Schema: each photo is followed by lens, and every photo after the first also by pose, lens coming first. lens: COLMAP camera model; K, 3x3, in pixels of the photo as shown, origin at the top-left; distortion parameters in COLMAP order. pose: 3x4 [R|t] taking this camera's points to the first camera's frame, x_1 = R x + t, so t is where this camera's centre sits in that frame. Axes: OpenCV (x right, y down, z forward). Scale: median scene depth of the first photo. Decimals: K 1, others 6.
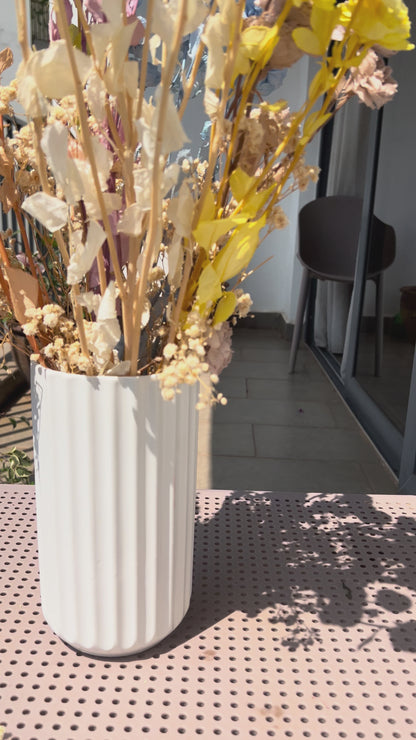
lens RADIAL K [[626.5, 0, 215.9], [0, 626.5, 376.3], [0, 0, 1]] dist [0.009084, -0.020557]
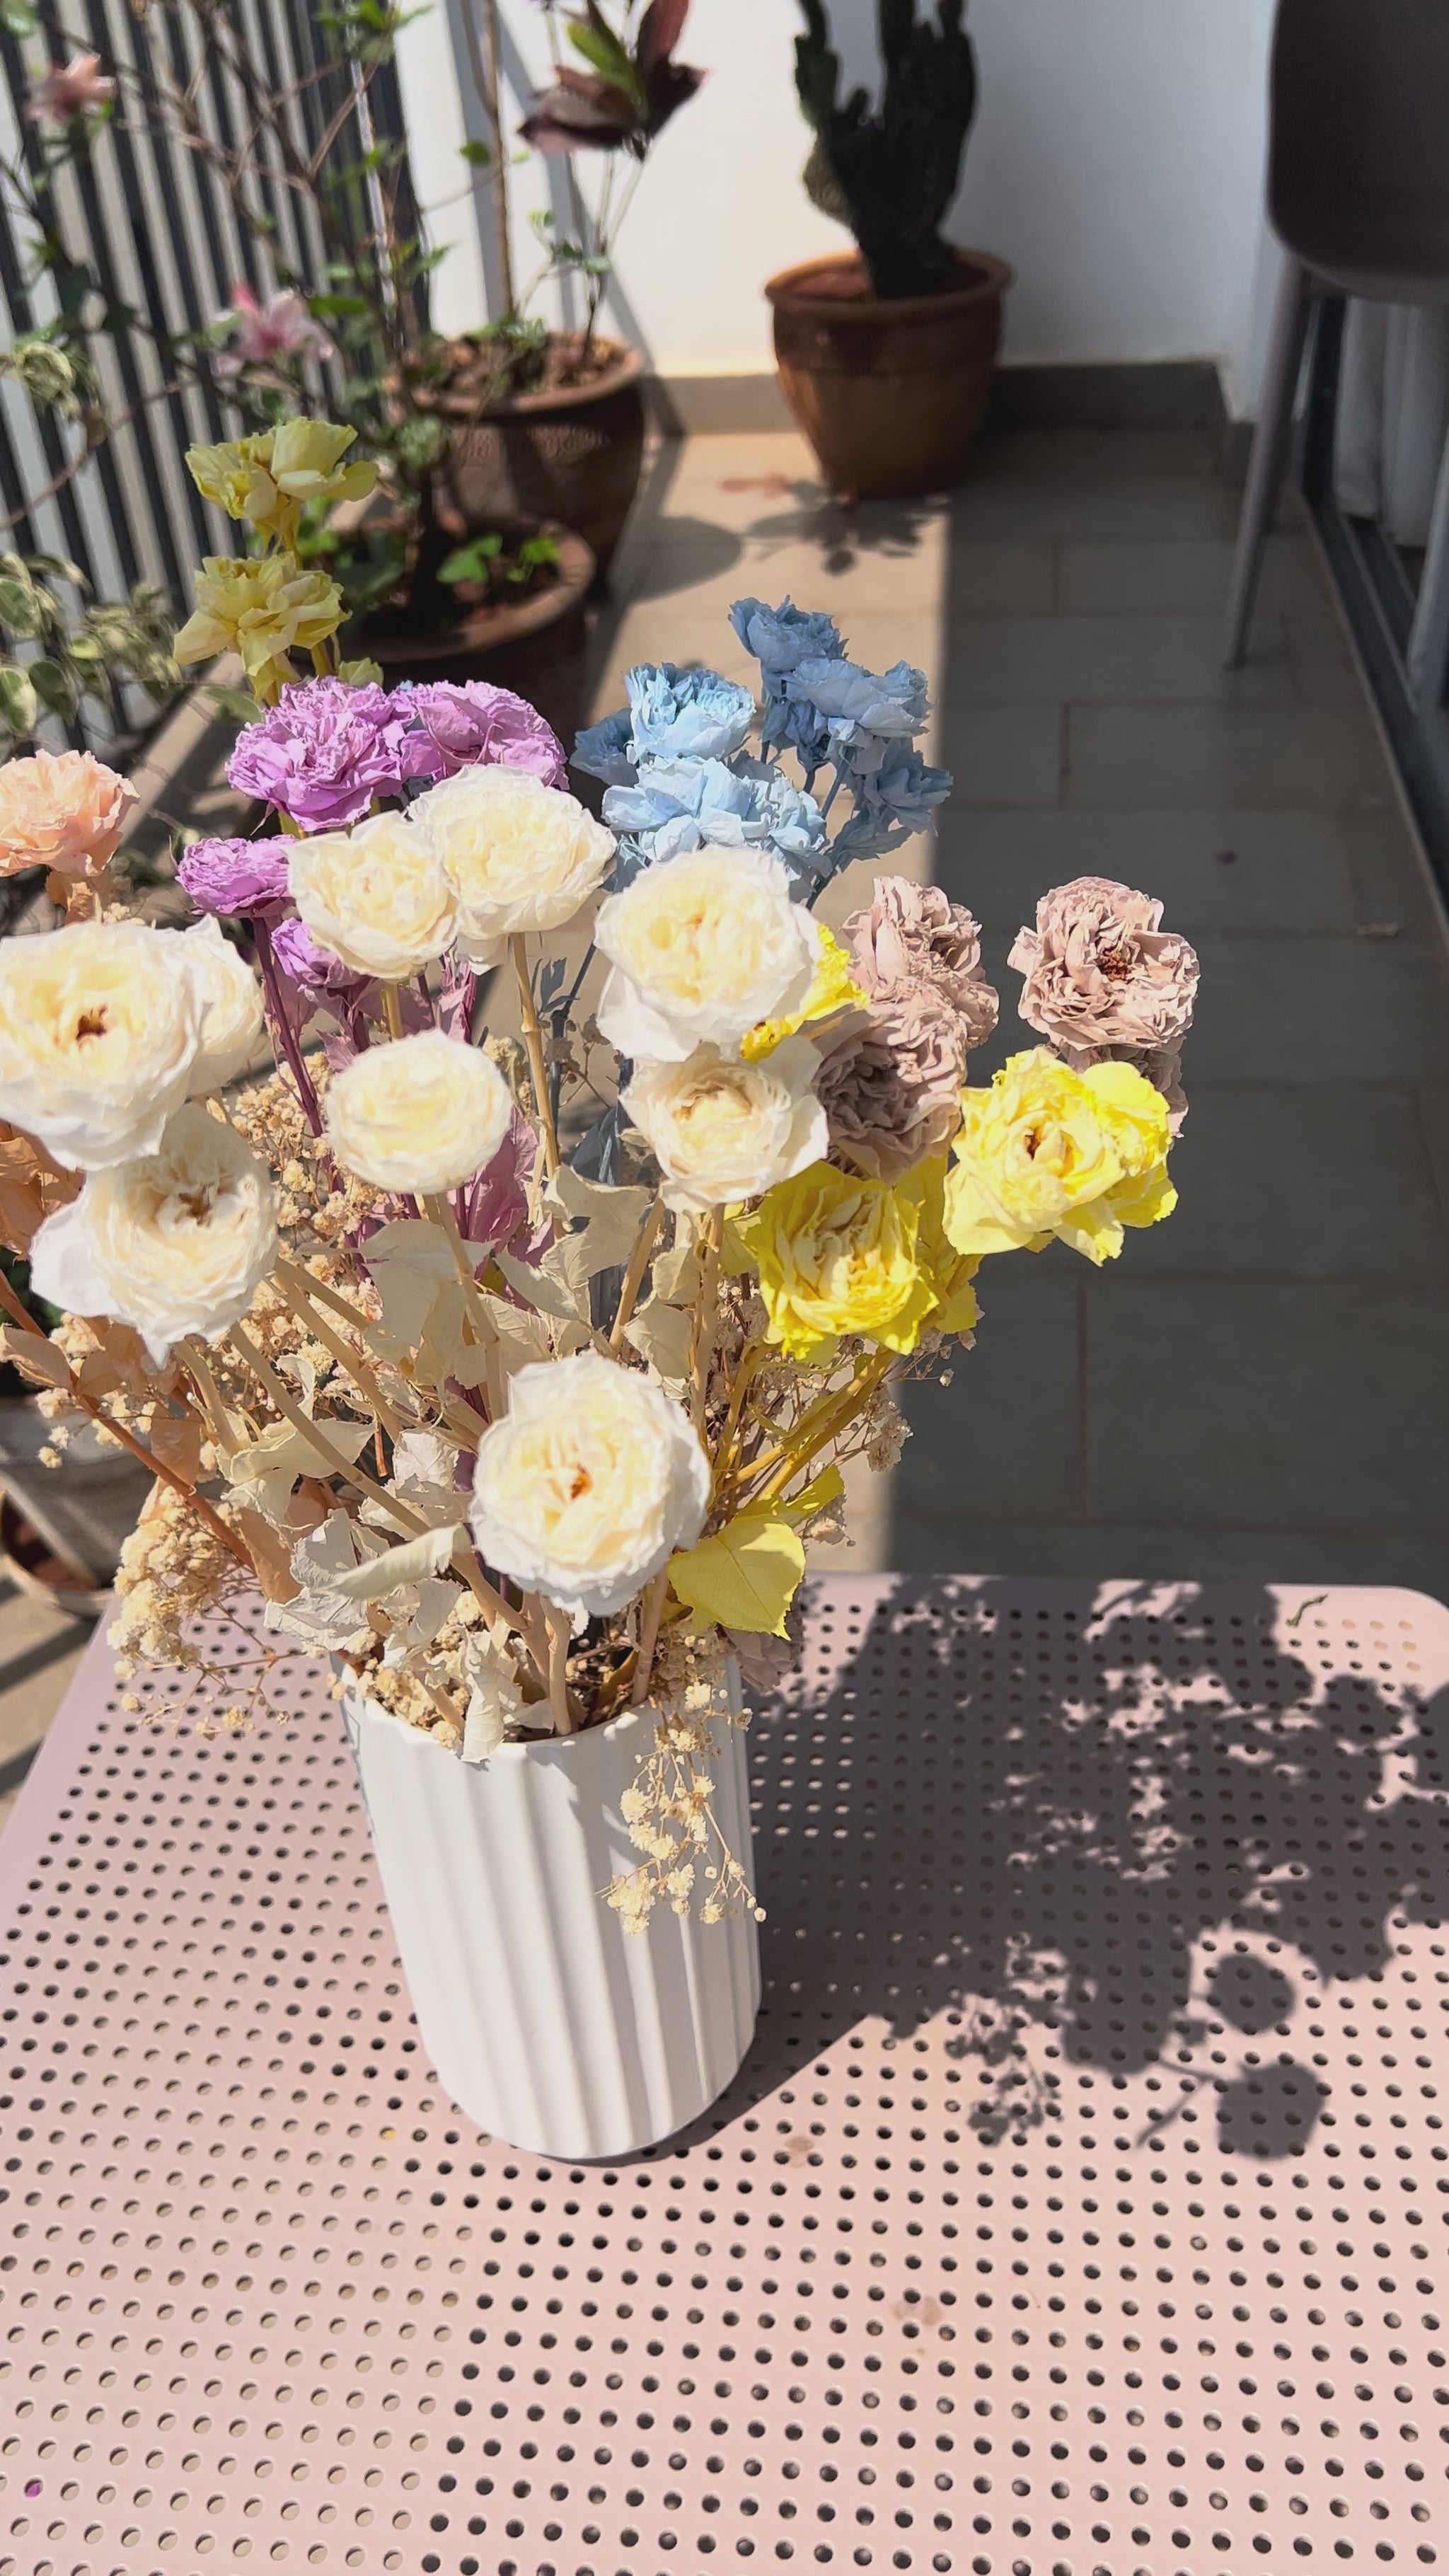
lens RADIAL K [[2181.1, 0, 751.8], [0, 2181.1, 1259.2], [0, 0, 1]] dist [0.009084, -0.020557]
pose [[0.991124, -0.016152, -0.131953, 0.149197], [0.064526, 0.926277, 0.371279, -0.631238], [0.116228, -0.376498, 0.919098, -0.176894]]
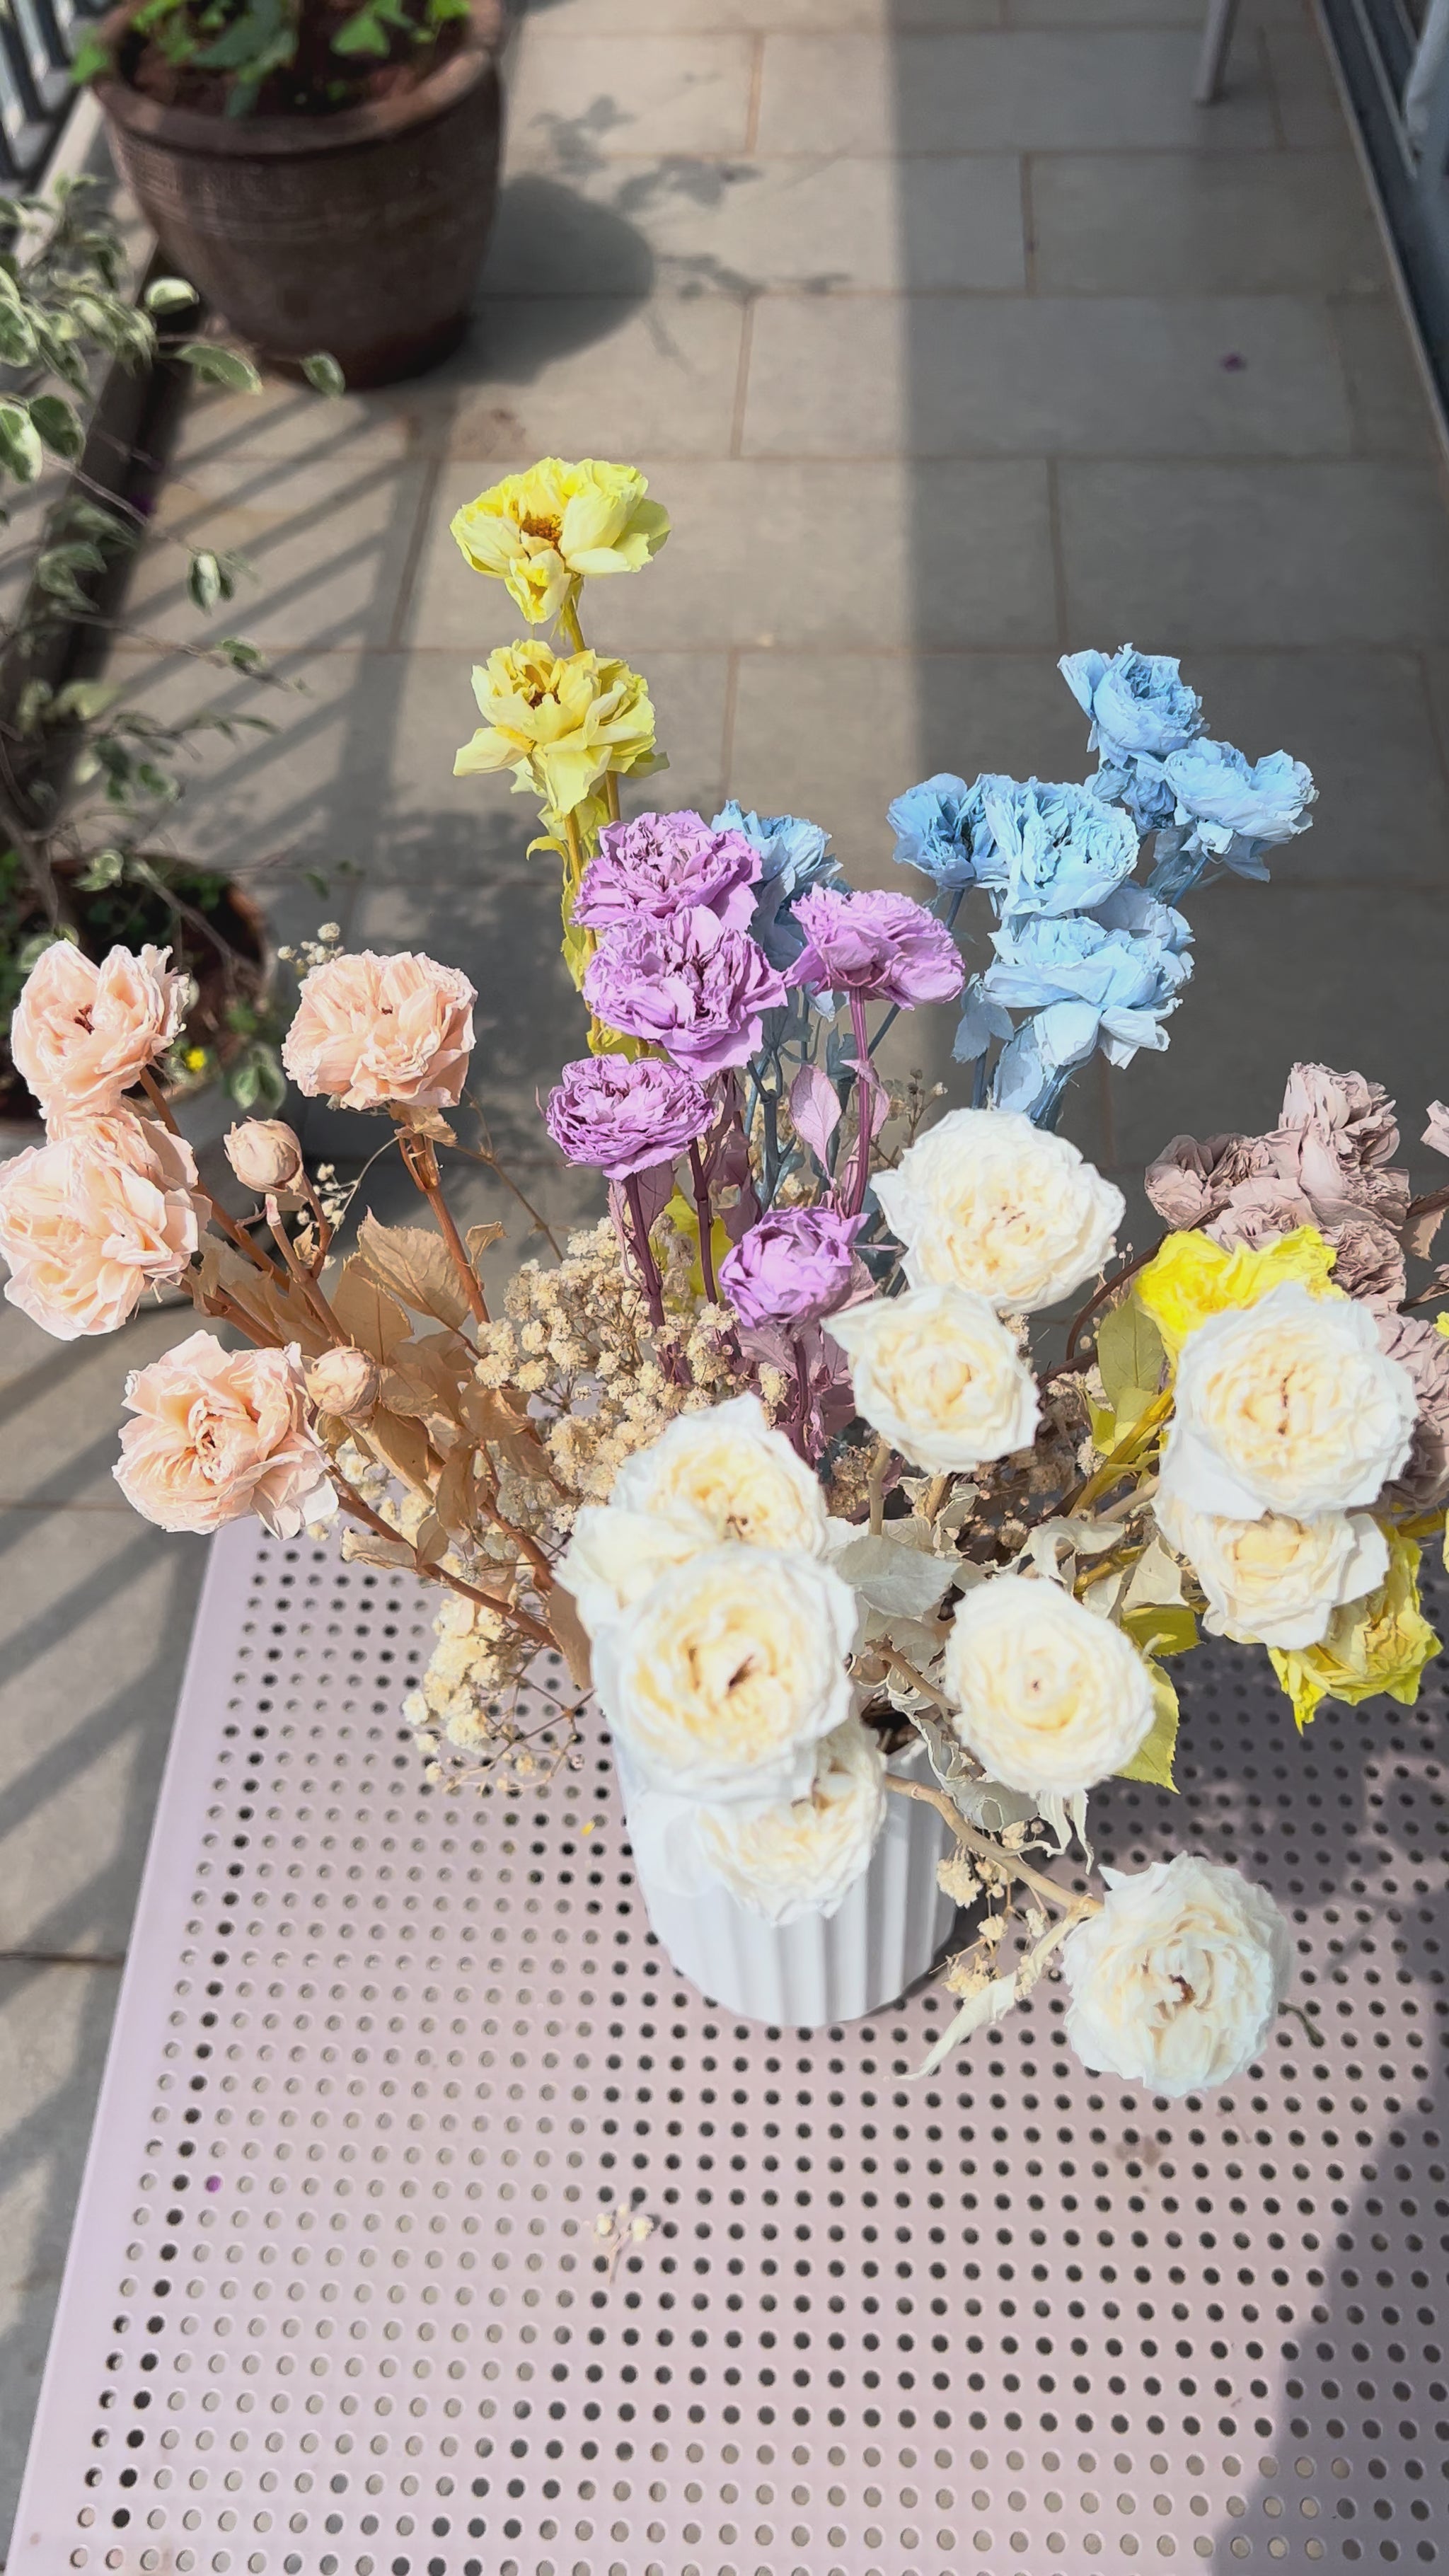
lens RADIAL K [[2181.1, 0, 734.1], [0, 2181.1, 1273.7], [0, 0, 1]] dist [0.009084, -0.020557]
pose [[0.996747, -0.023494, -0.077093, -0.069052], [0.066348, 0.782229, 0.619448, -0.909853], [0.045751, -0.622548, 0.781243, 0.012182]]
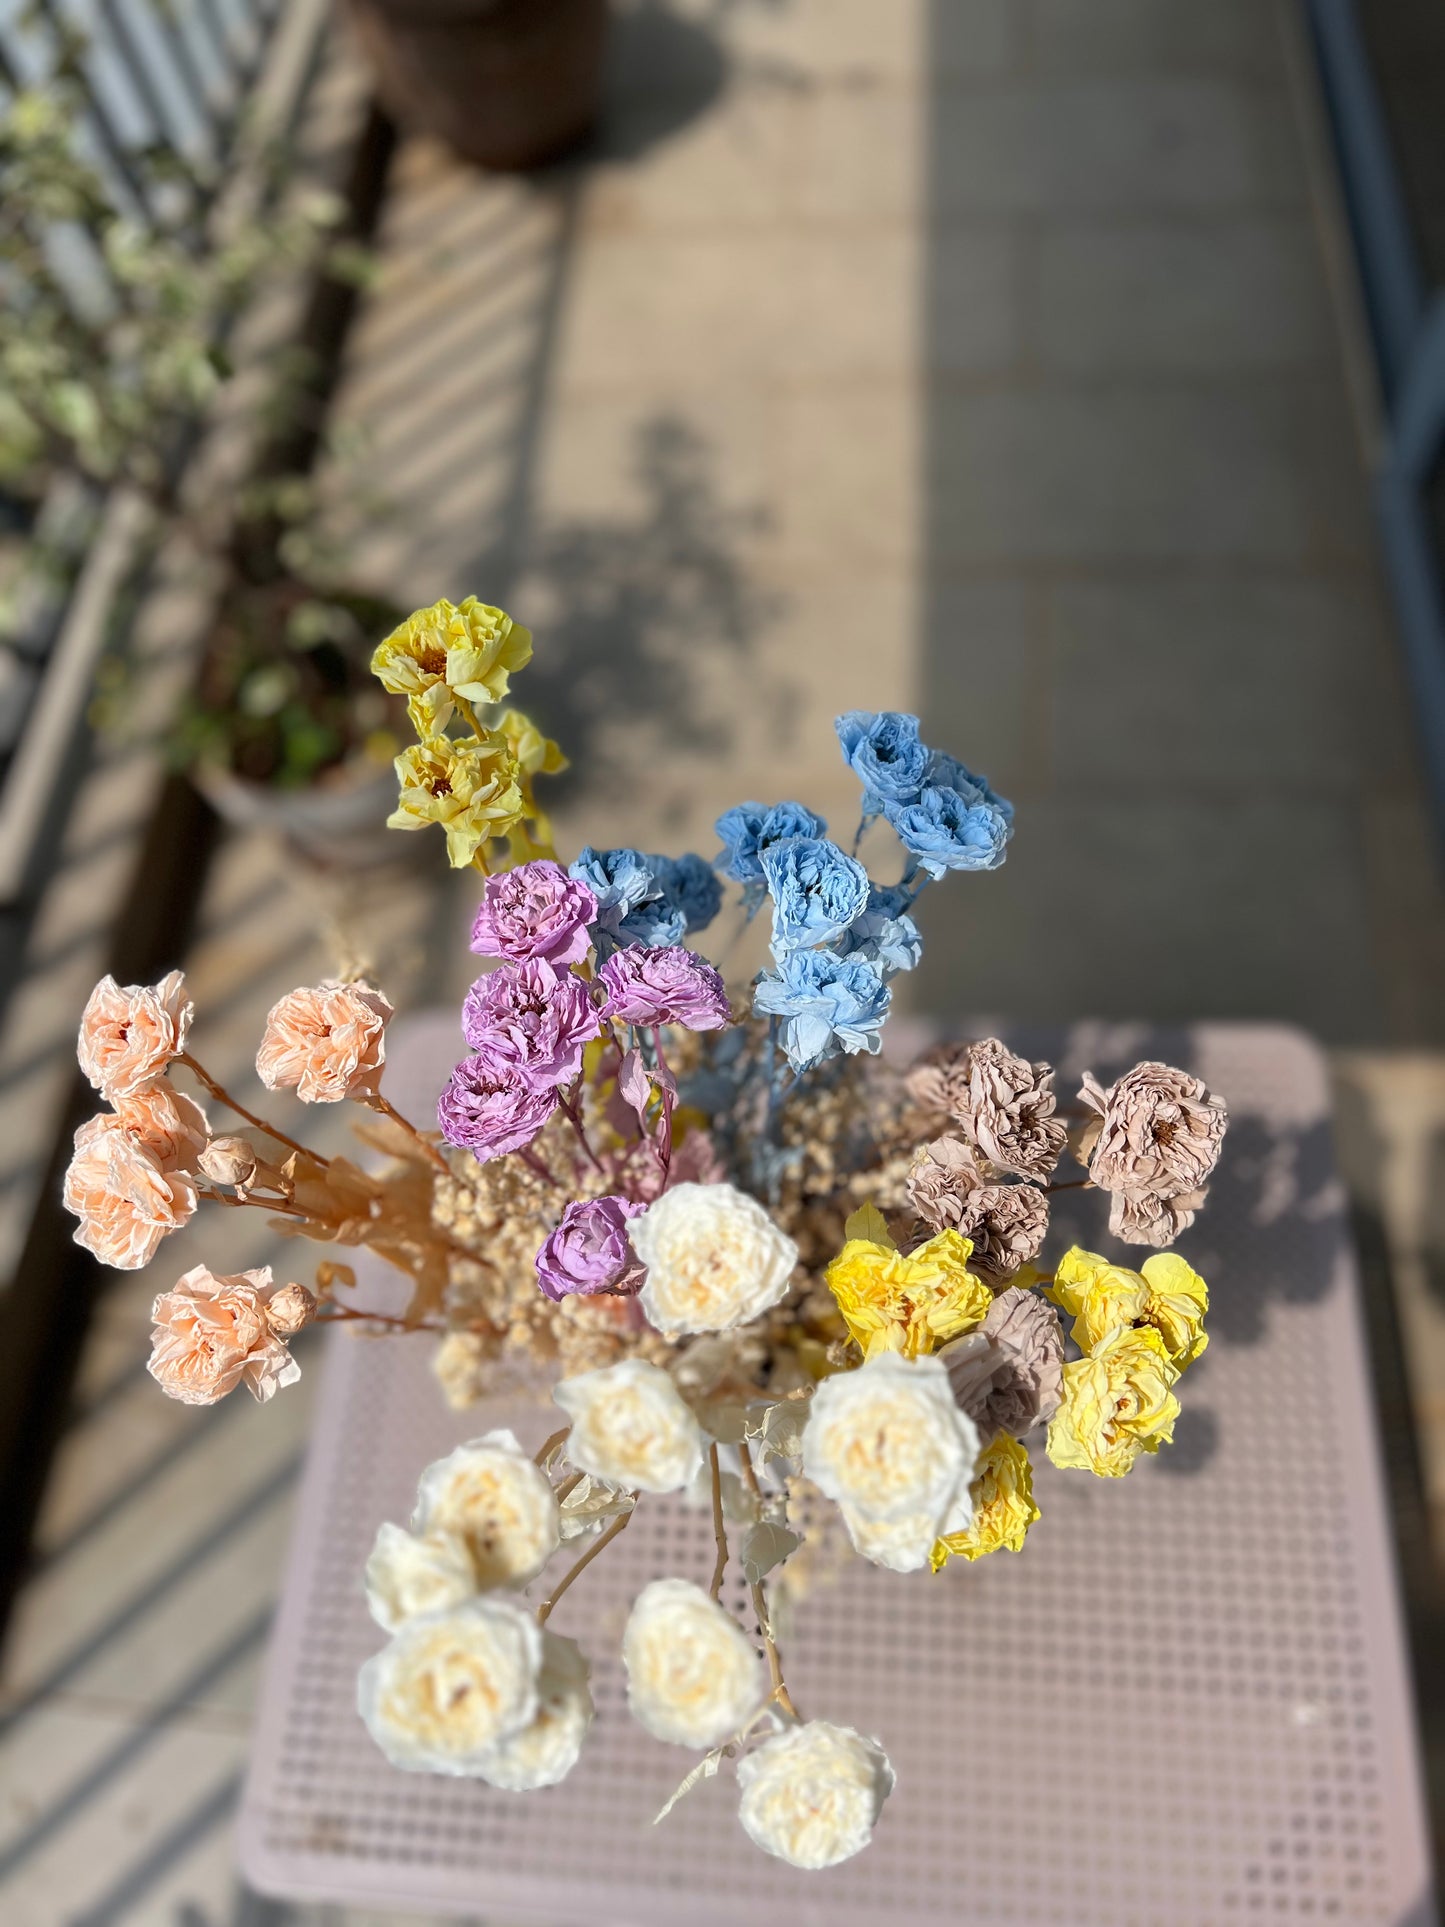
lens RADIAL K [[1476.4, 0, 734.7], [0, 1476.4, 942.2], [0, 0, 1]] dist [0.041979, -0.052187]
pose [[0.987094, -0.008540, -0.159917, 0.082696], [0.123111, 0.679107, 0.723642, -1.068445], [0.102421, -0.733989, 0.671394, 0.229528]]
